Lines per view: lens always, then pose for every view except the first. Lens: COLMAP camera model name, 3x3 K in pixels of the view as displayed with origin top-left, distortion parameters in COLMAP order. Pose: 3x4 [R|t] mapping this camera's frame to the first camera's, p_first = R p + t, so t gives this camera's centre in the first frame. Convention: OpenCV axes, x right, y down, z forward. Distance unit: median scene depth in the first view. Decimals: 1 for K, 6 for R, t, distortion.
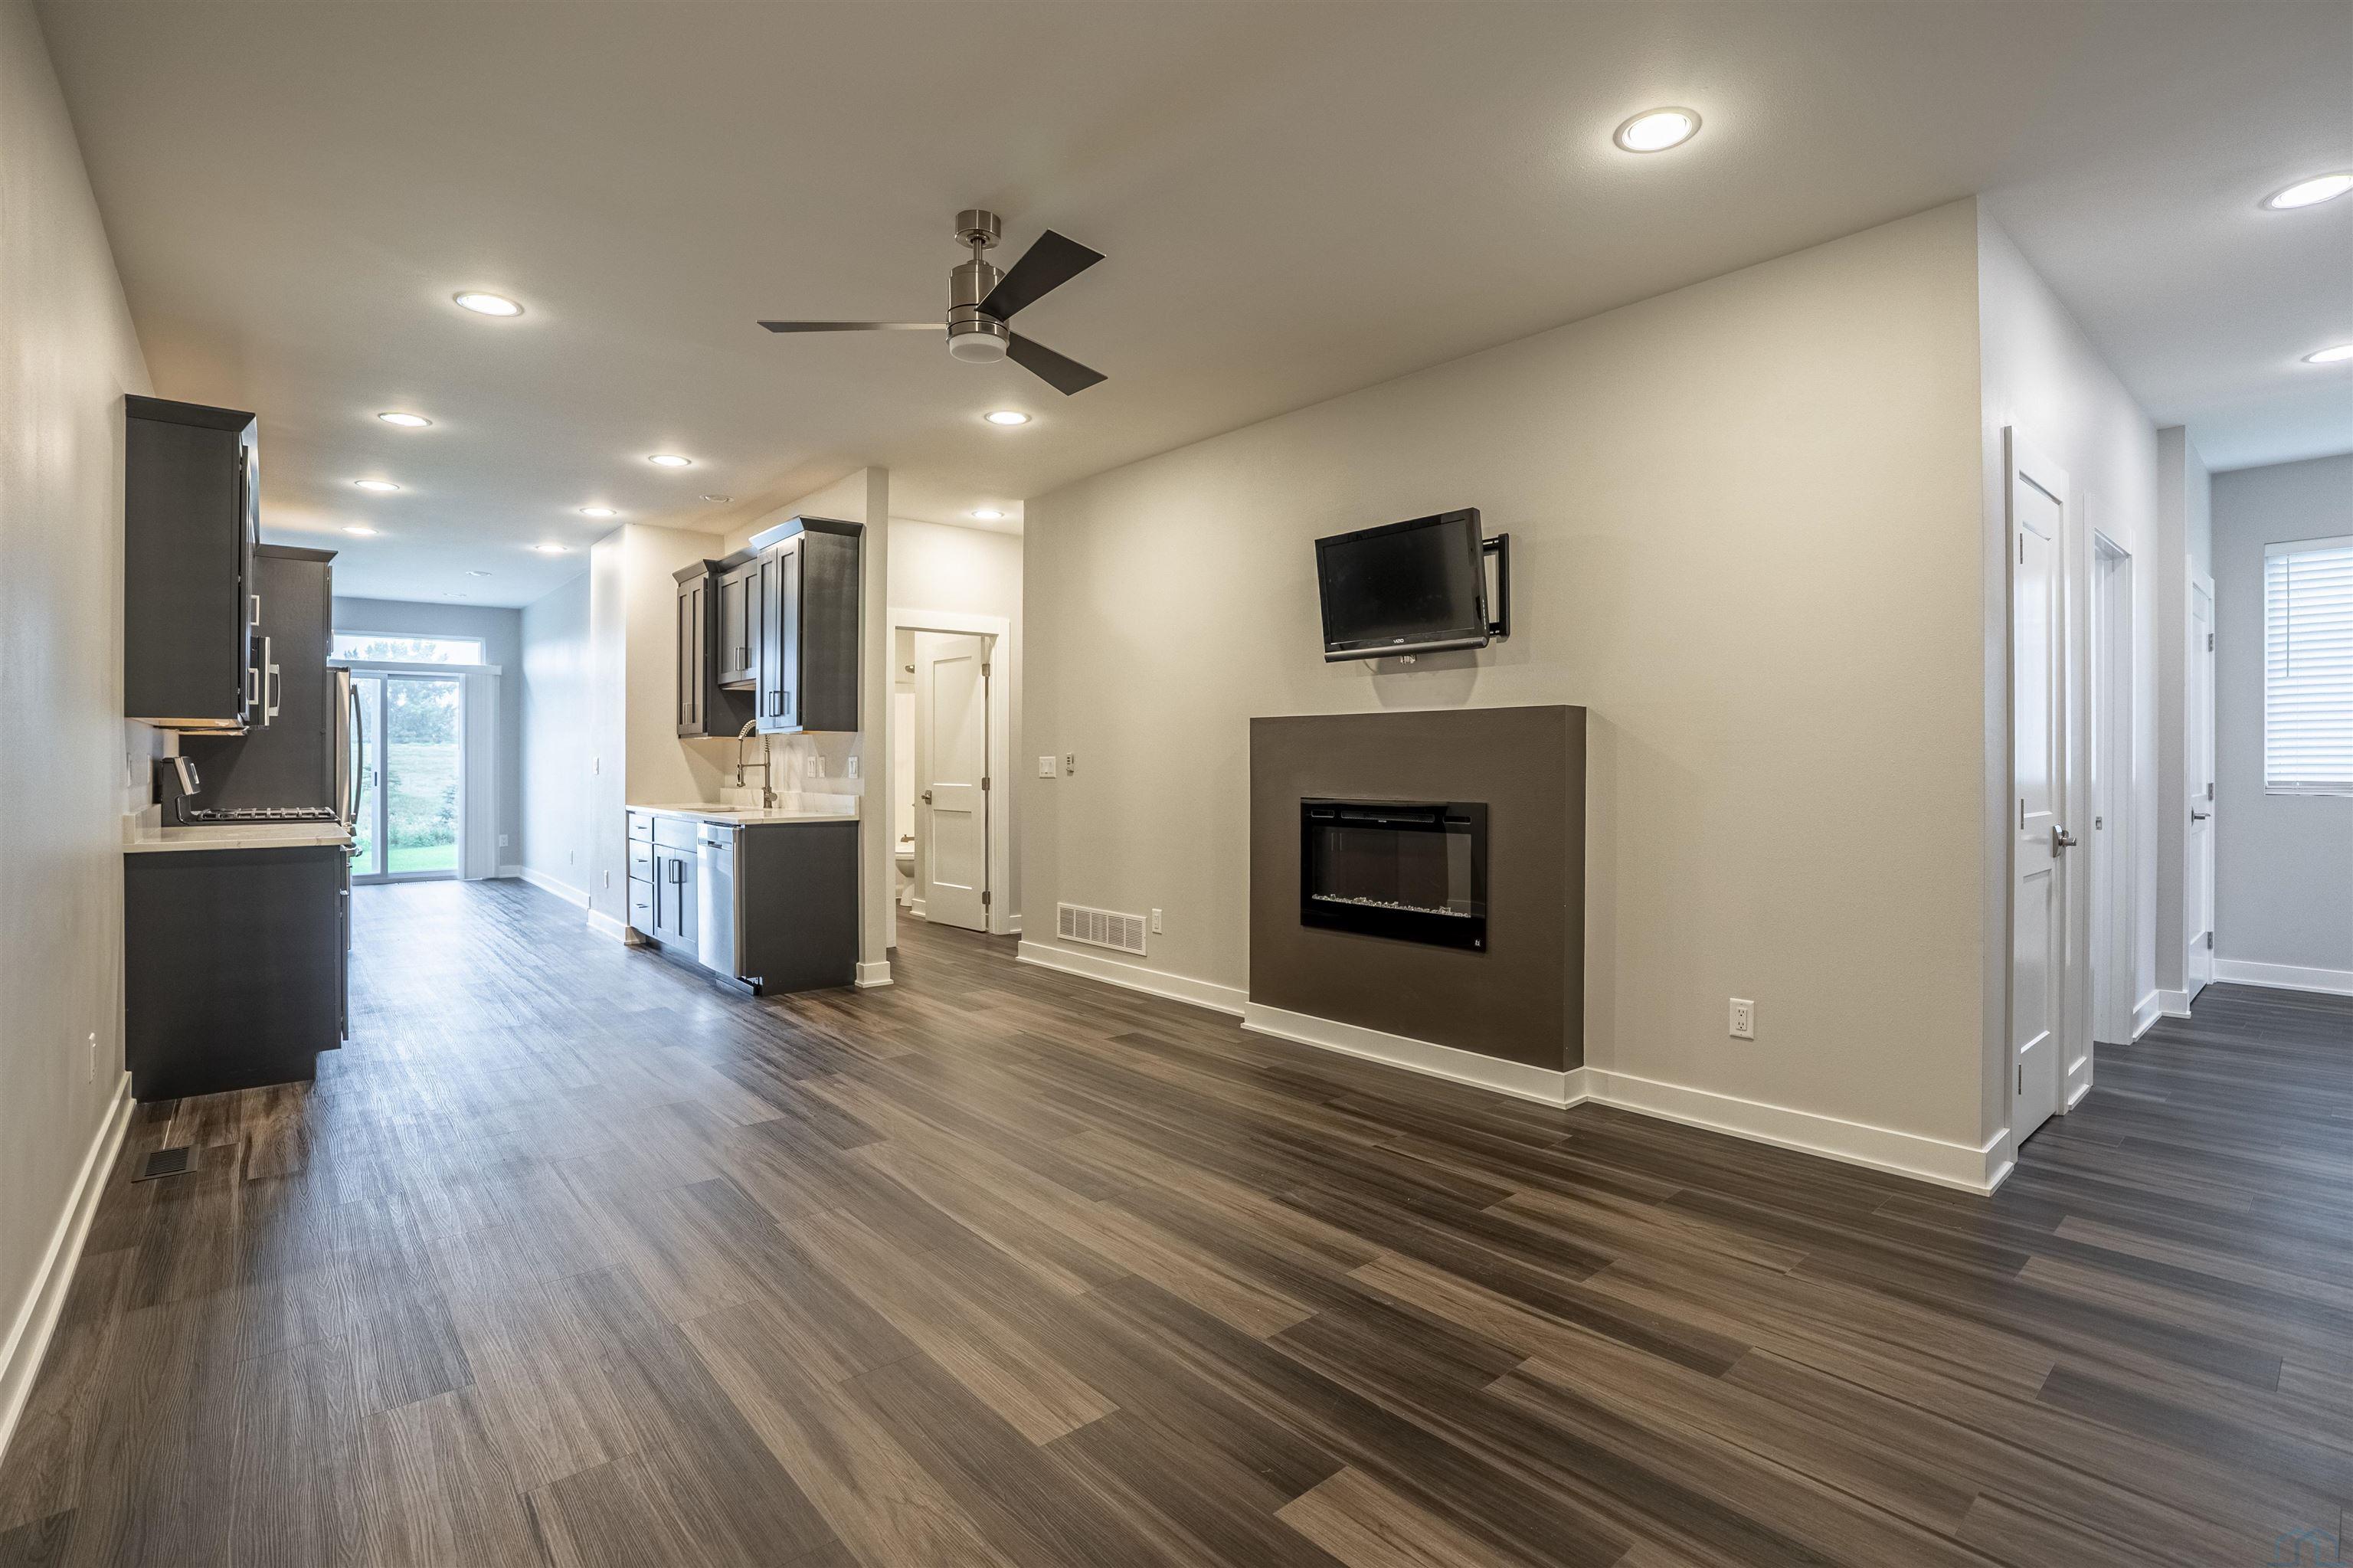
lens RADIAL K [[1120.2, 0, 1144.0], [0, 1120.2, 752.7], [0, 0, 1]] dist [-0.041255, 0.015738]
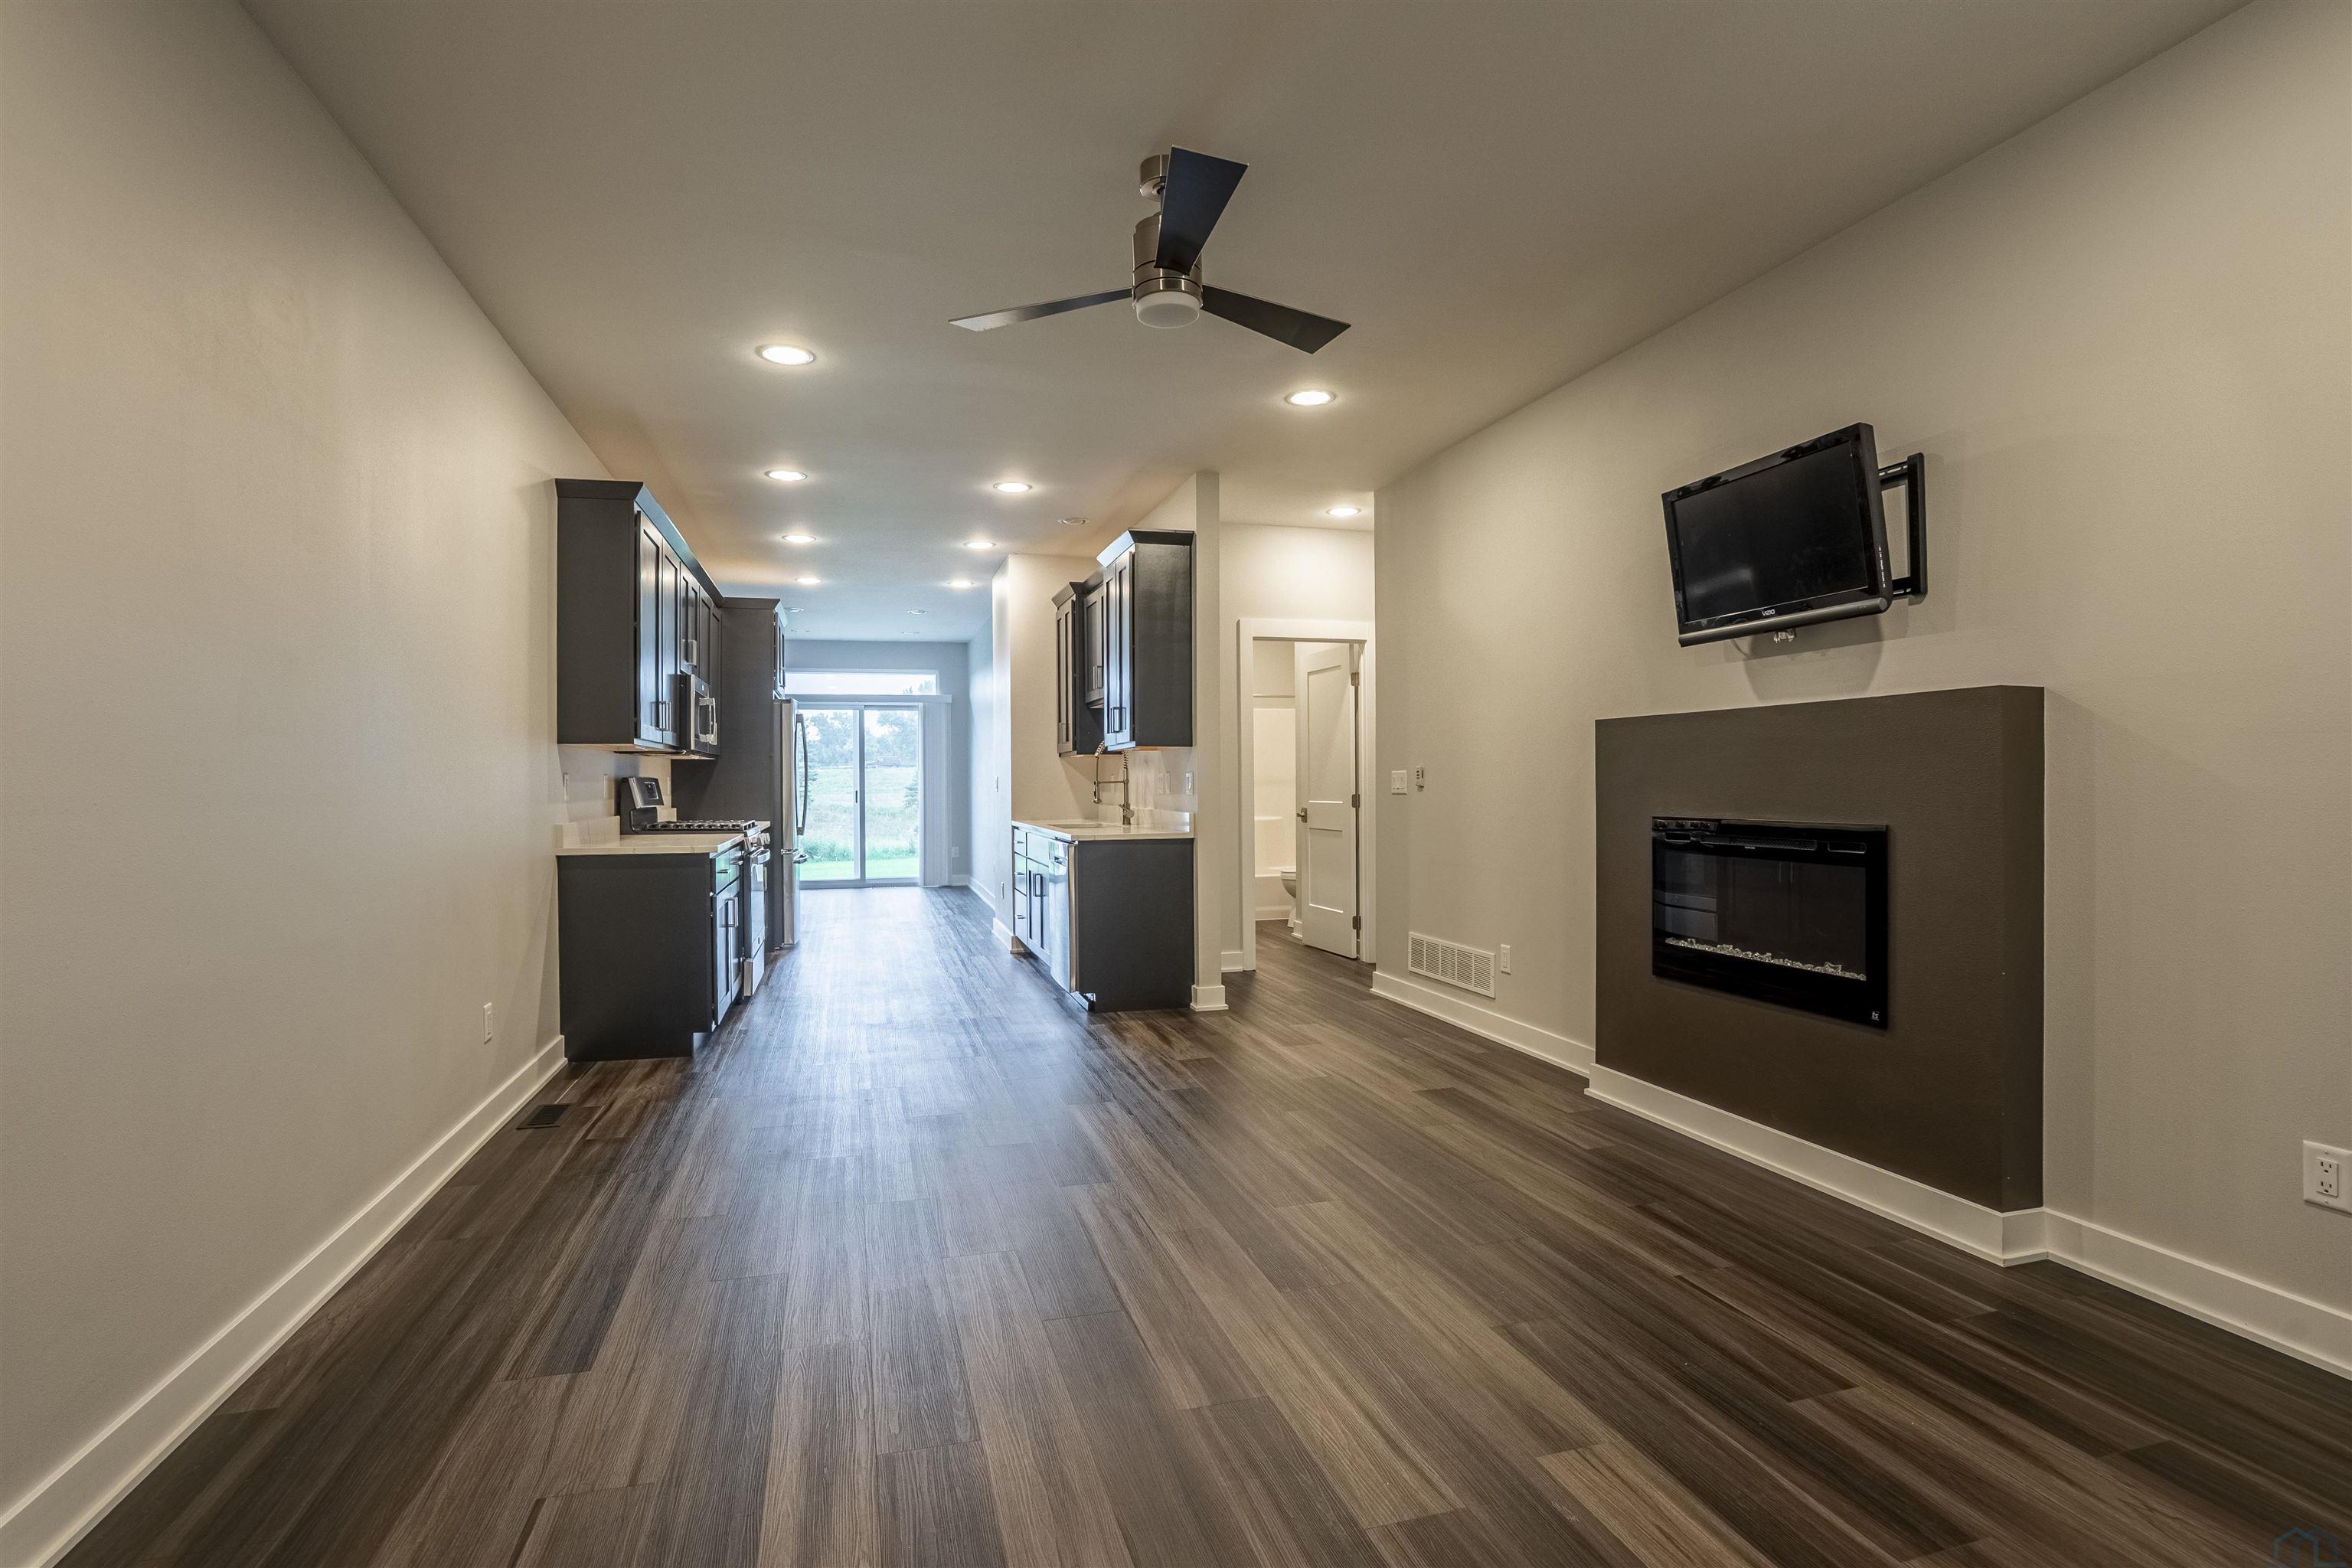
lens RADIAL K [[1119.6, 0, 1151.1], [0, 1119.6, 770.7], [0, 0, 1]] dist [-0.041255, 0.015738]
pose [[0.912600, -0.009383, -0.408746, 0.150290], [0.009006, 0.999955, -0.002847, 0.006655], [0.408755, -0.001083, 0.912644, 0.135102]]
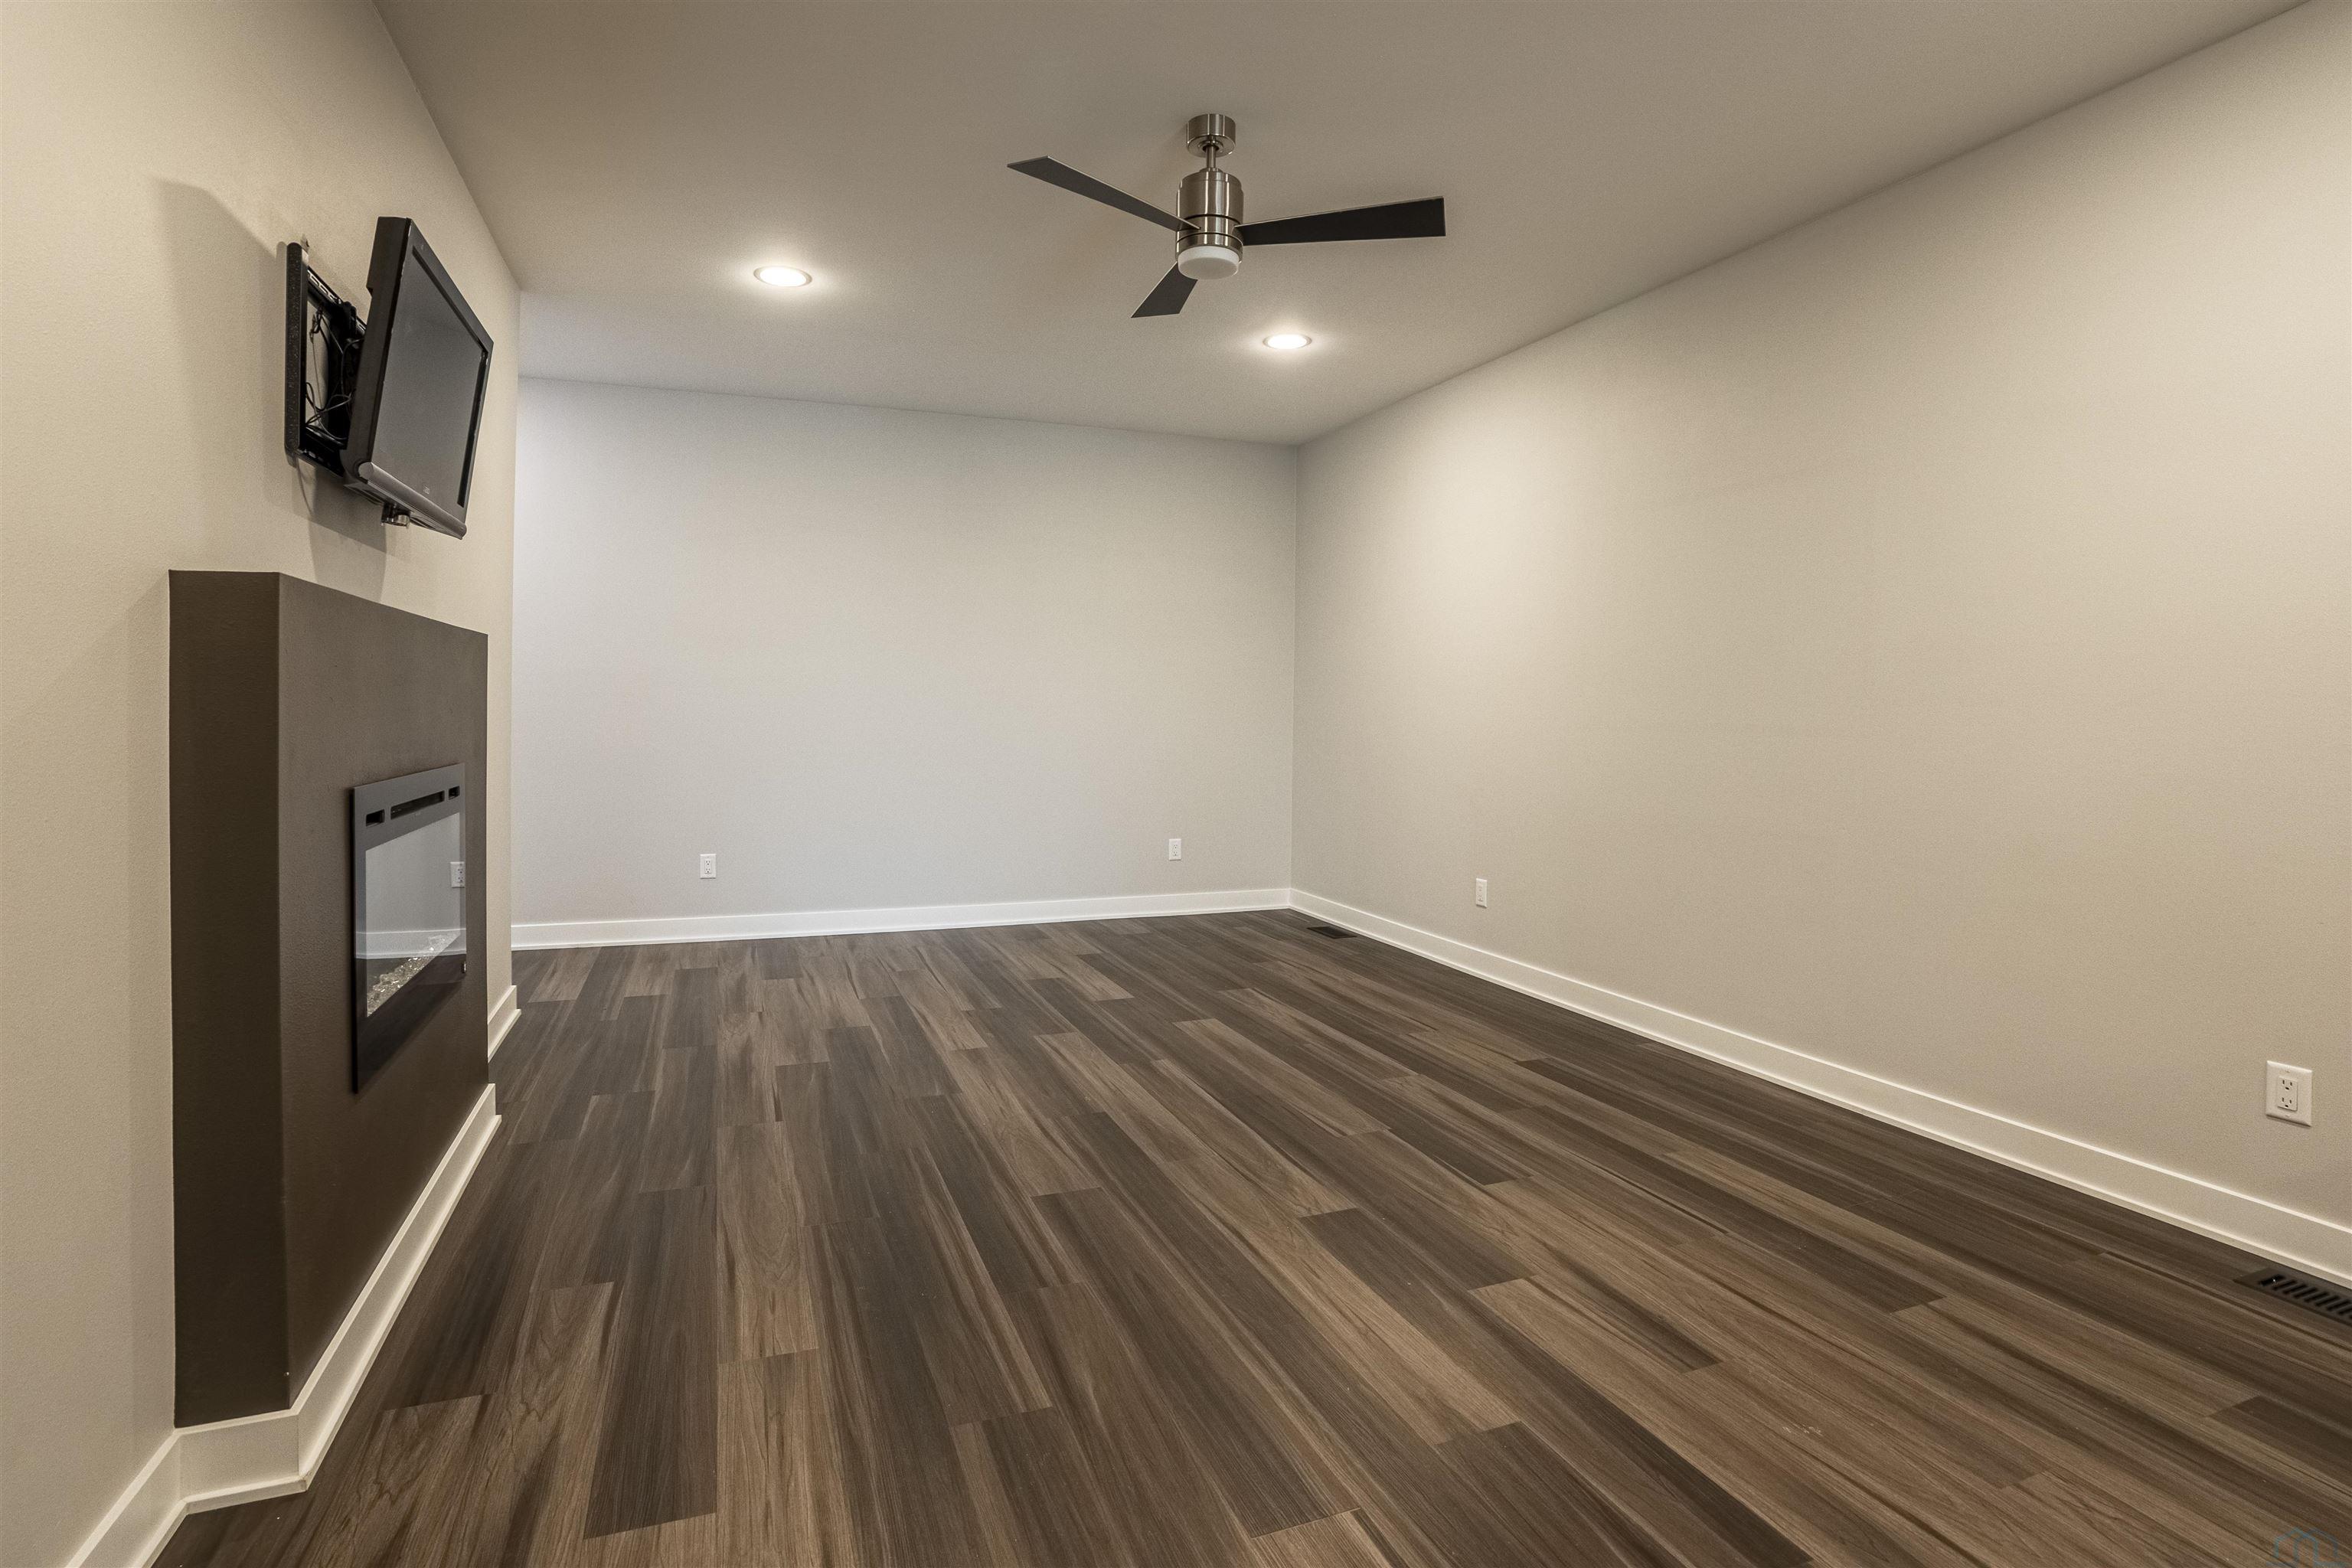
lens RADIAL K [[1119.6, 0, 1181.6], [0, 1119.6, 779.7], [0, 0, 1]] dist [-0.041255, 0.015738]
pose [[-0.959026, -0.026784, 0.282048, -0.291136], [-0.011375, 0.998359, 0.056128, 0.011163], [-0.283089, 0.050620, -0.957757, 1.406569]]
